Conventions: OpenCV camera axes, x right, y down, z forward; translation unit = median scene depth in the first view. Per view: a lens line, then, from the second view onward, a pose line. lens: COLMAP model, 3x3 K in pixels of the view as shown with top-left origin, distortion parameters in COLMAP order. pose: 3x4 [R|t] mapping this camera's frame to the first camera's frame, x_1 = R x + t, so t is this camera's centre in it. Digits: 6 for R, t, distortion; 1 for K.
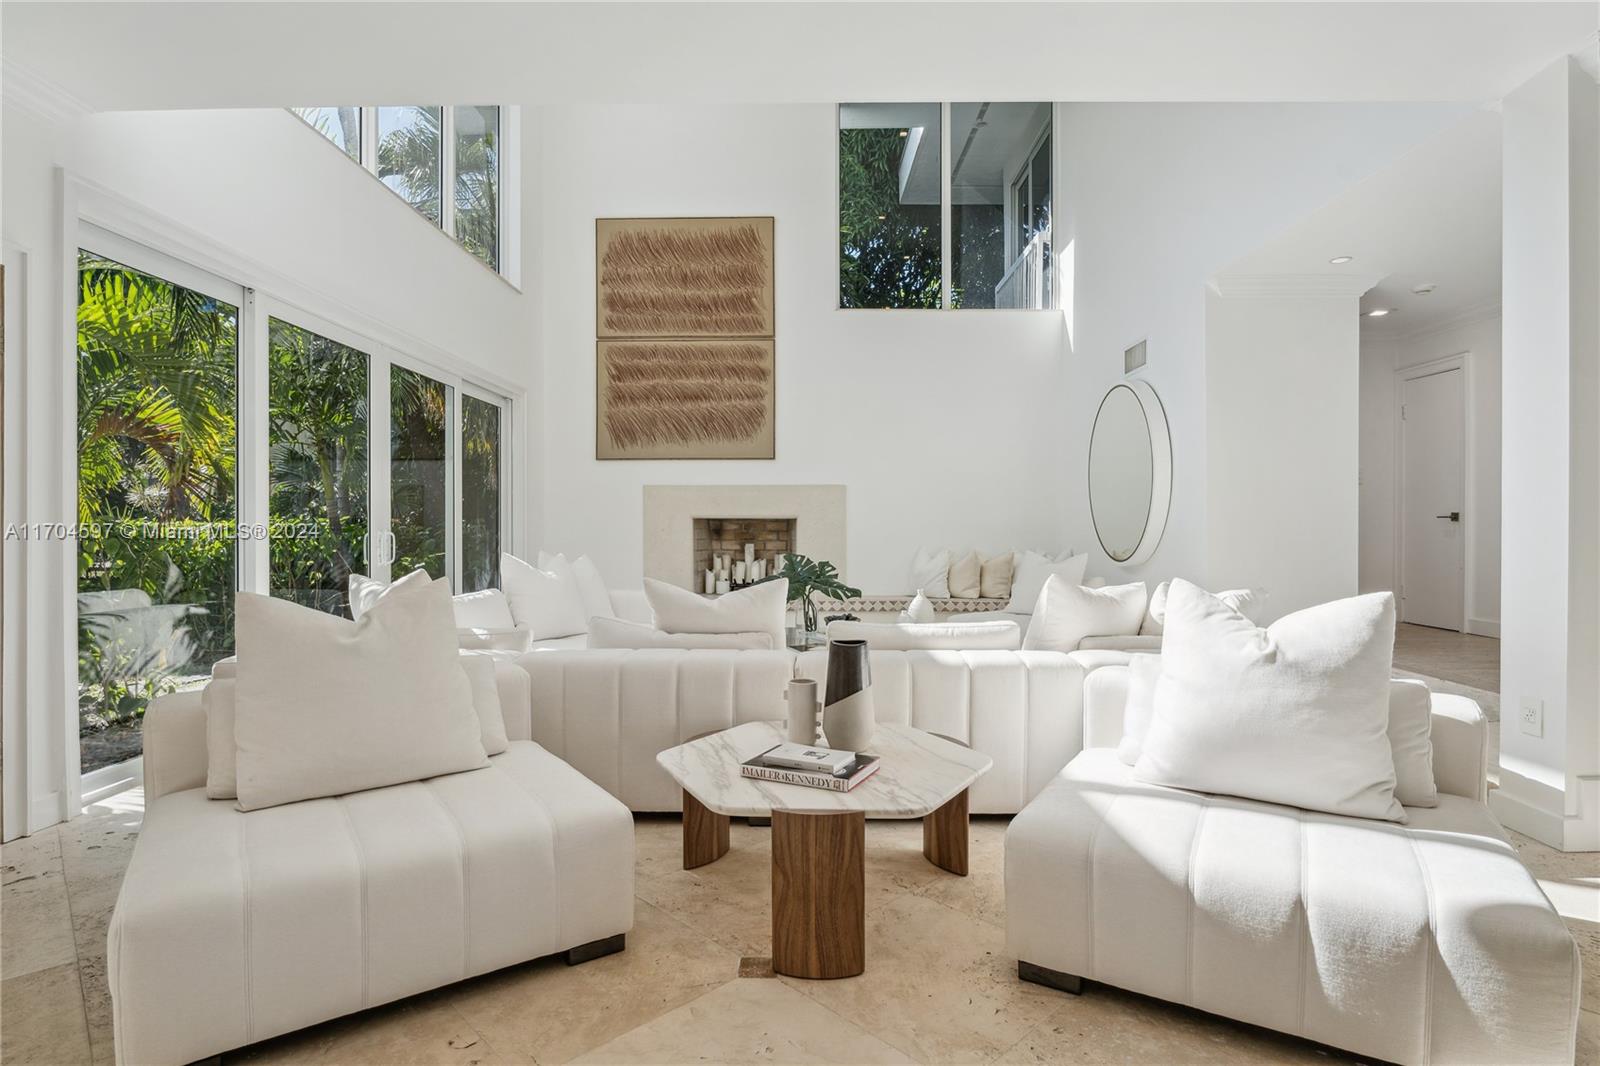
lens RADIAL K [[818.4, 0, 799.9], [0, 818.4, 530.0], [0, 0, 1]] dist [-0.005272, 0.002327]
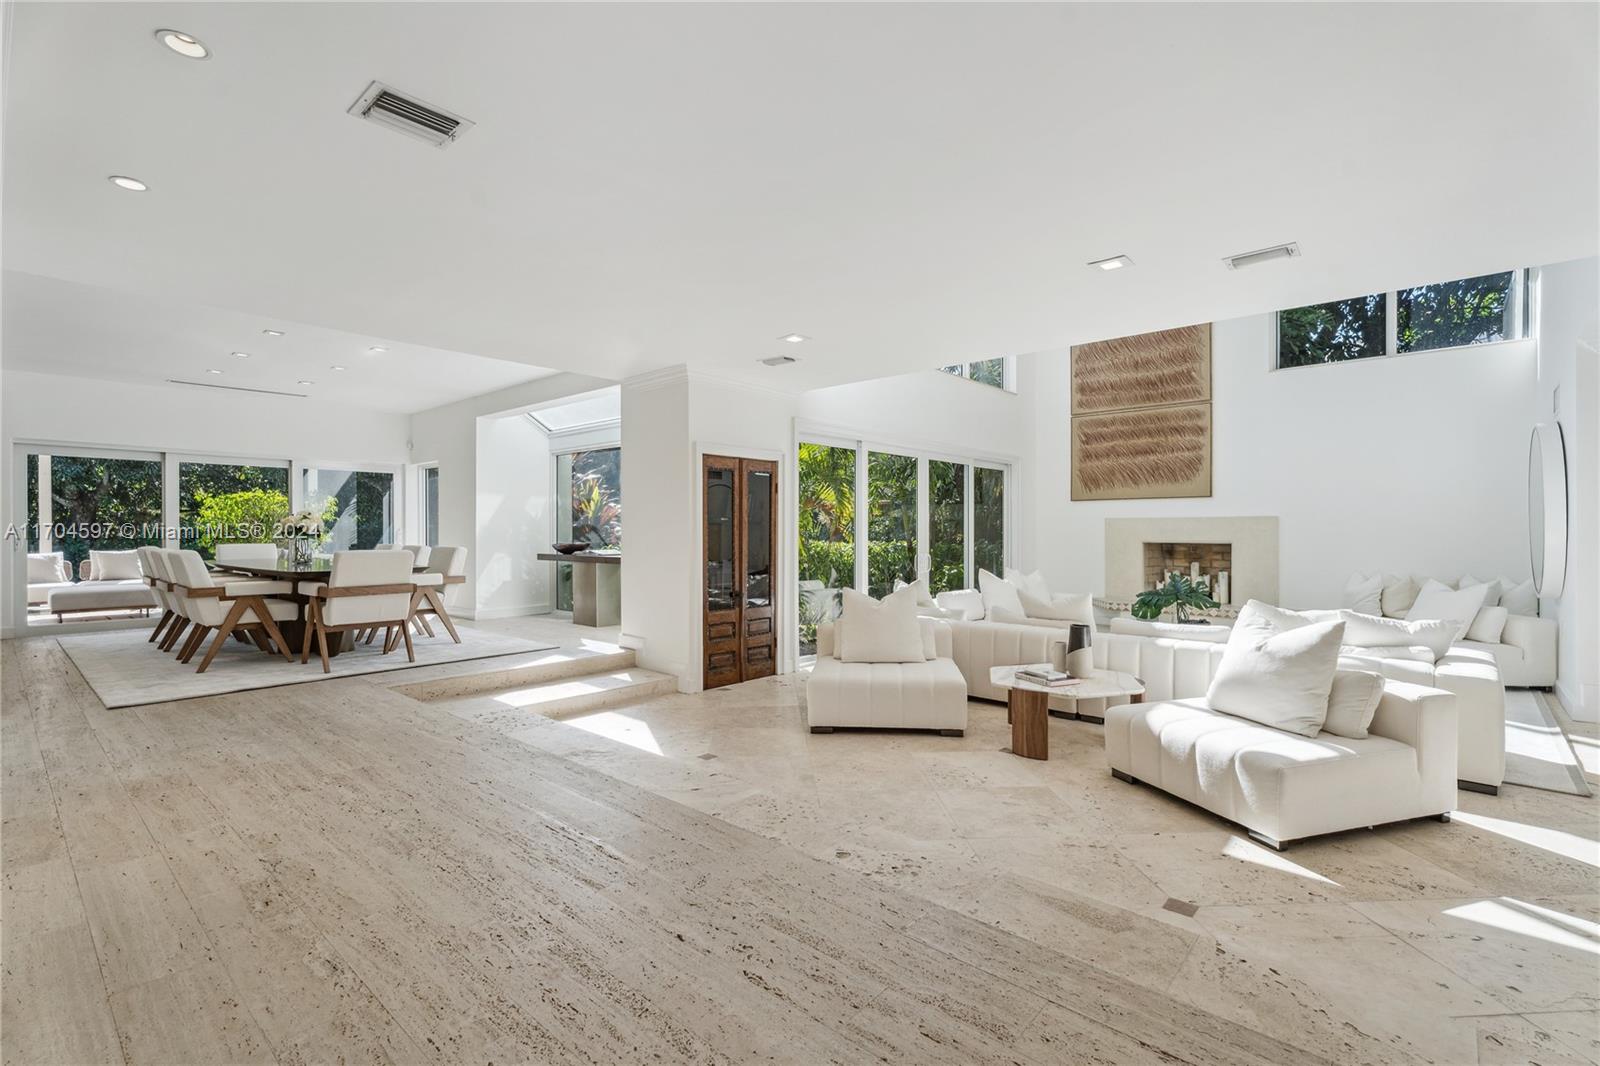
lens RADIAL K [[731.5, 0, 799.1], [0, 731.5, 532.0], [0, 0, 1]] dist [-0.002599, -0.000367]
pose [[0.751877, 0.002208, -0.659299, 0.254177], [-0.002178, 0.999997, 0.000866, -0.034015], [0.659299, 0.000784, 0.751880, -0.293662]]
